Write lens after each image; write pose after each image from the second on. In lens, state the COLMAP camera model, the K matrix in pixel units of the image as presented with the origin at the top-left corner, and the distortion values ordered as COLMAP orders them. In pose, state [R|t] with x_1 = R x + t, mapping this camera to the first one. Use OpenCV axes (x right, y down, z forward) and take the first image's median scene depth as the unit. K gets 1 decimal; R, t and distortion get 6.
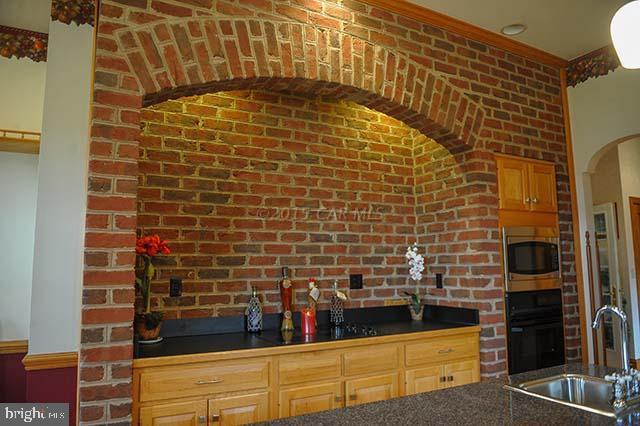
lens RADIAL K [[441.0, 0, 321.8], [0, 441.0, 214.9], [0, 0, 1]] dist [-0.046404, -0.000740]
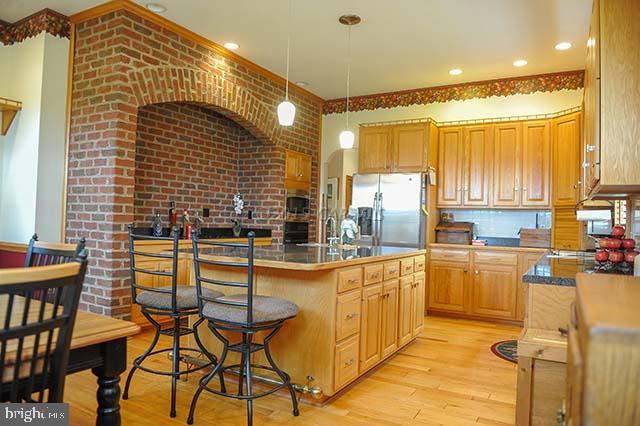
lens RADIAL K [[441.0, 0, 321.8], [0, 441.0, 214.9], [0, 0, 1]] dist [-0.046404, -0.000740]
pose [[0.844999, 0.045136, 0.532860, -0.495189], [-0.102919, 0.991530, 0.079219, -0.026015], [-0.524771, -0.121781, 0.842487, -0.752765]]
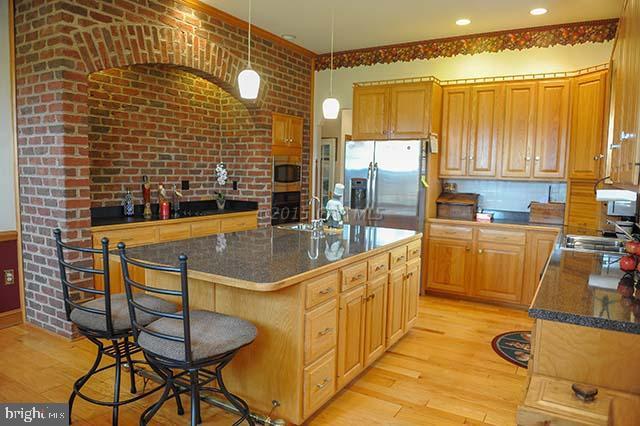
lens RADIAL K [[441.0, 0, 321.8], [0, 441.0, 214.9], [0, 0, 1]] dist [-0.046404, -0.000740]
pose [[0.855977, -0.020506, 0.516607, -0.346586], [-0.093253, 0.976702, 0.193281, -0.103262], [-0.508535, -0.213619, 0.834122, -0.641413]]
